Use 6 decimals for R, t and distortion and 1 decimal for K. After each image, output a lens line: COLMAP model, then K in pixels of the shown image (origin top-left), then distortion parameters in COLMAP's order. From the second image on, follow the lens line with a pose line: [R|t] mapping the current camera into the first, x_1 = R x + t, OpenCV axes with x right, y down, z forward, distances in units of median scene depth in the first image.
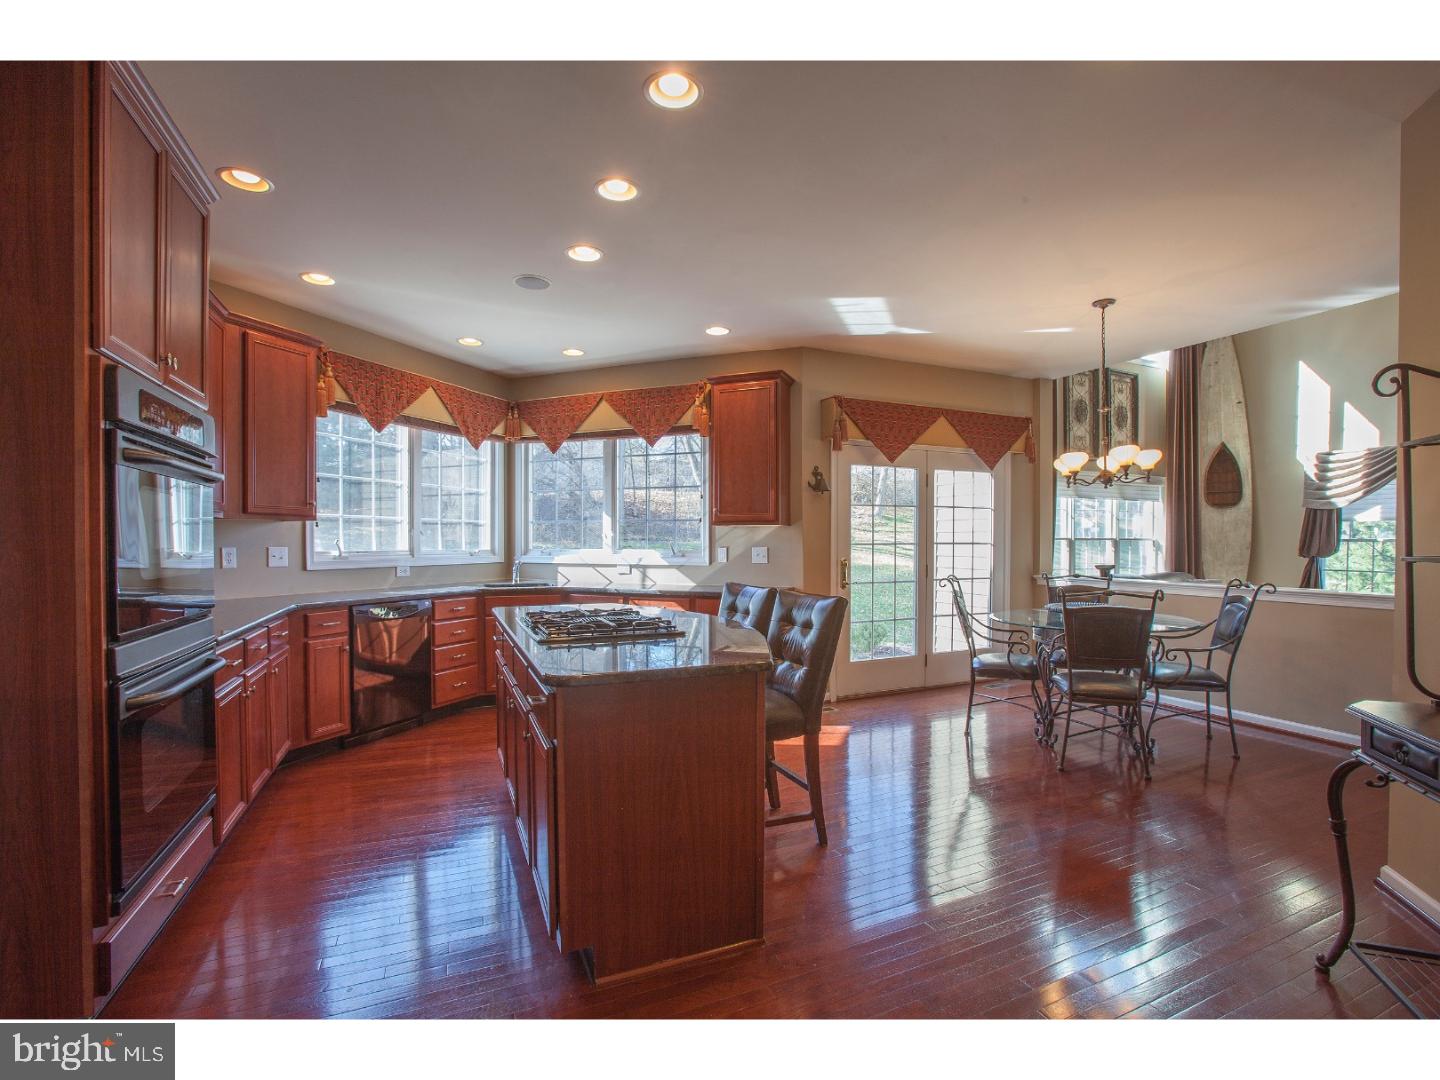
lens RADIAL K [[669.2, 0, 727.8], [0, 669.2, 548.1], [0, 0, 1]] dist [-0.081887, 0.038549]
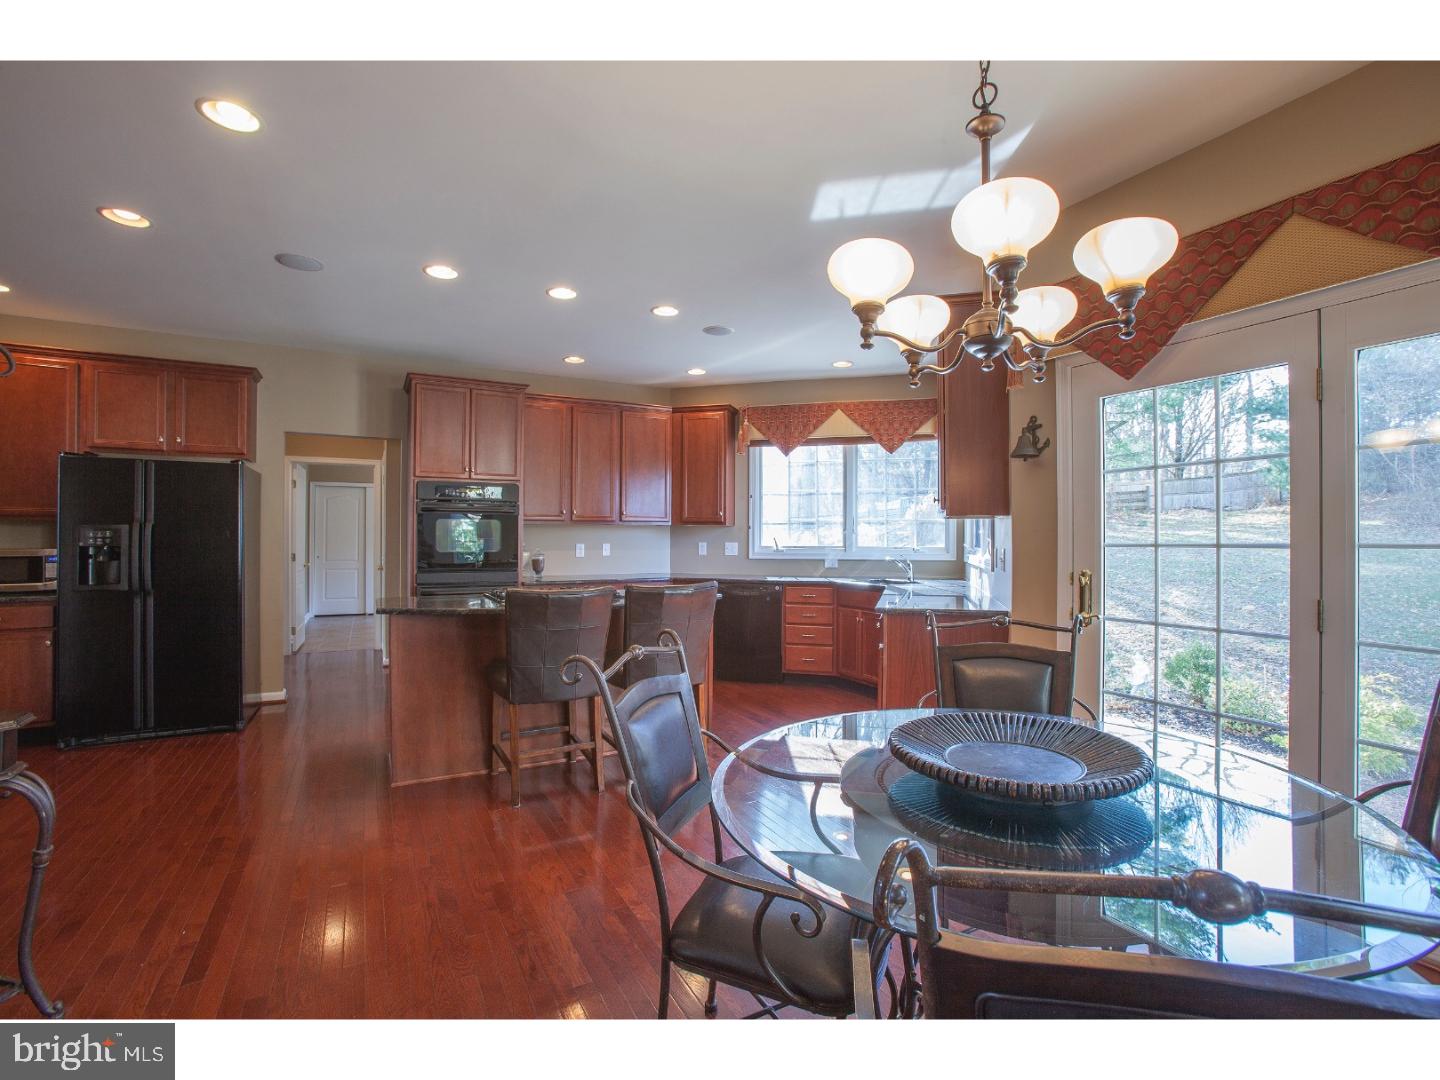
lens RADIAL K [[669.2, 0, 727.8], [0, 669.2, 548.1], [0, 0, 1]] dist [-0.081887, 0.038549]
pose [[0.091206, 0.013897, -0.995735, 0.718067], [-0.011536, 0.999850, 0.012898, -0.007012], [0.995765, 0.010311, 0.091352, 0.677355]]
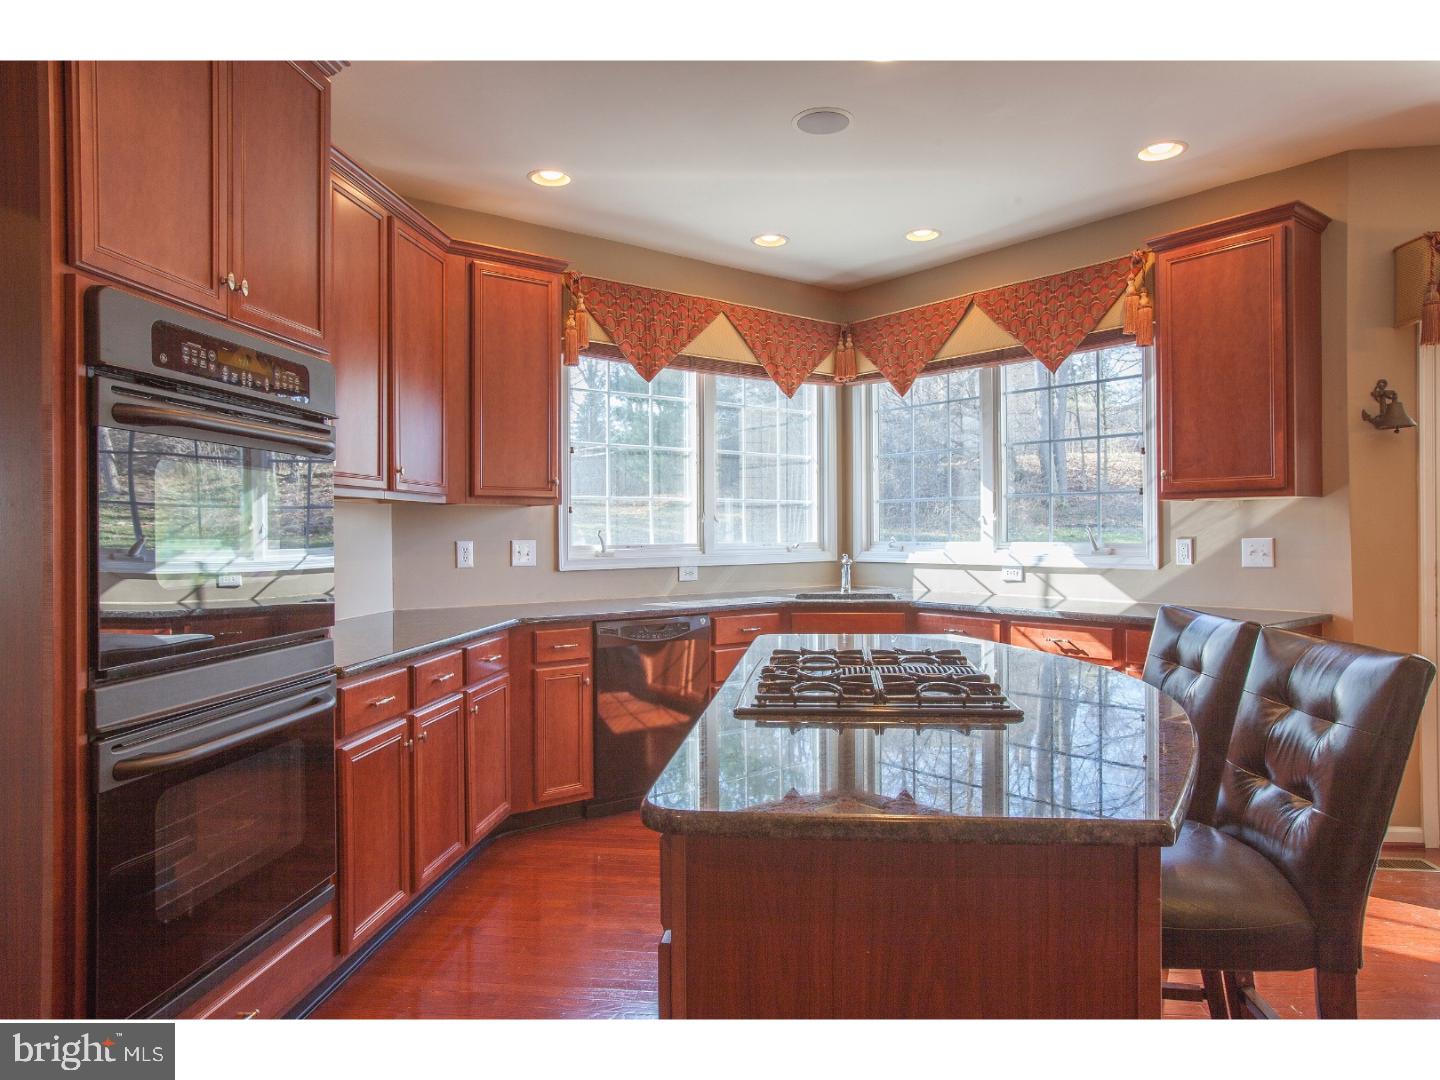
lens RADIAL K [[919.3, 0, 726.7], [0, 919.3, 530.4], [0, 0, 1]] dist [-0.076025, 0.082064]
pose [[0.867441, -0.007576, -0.497483, 0.040152], [0.003167, 0.999948, -0.009705, -0.001591], [0.497530, 0.006843, 0.867420, 0.146099]]
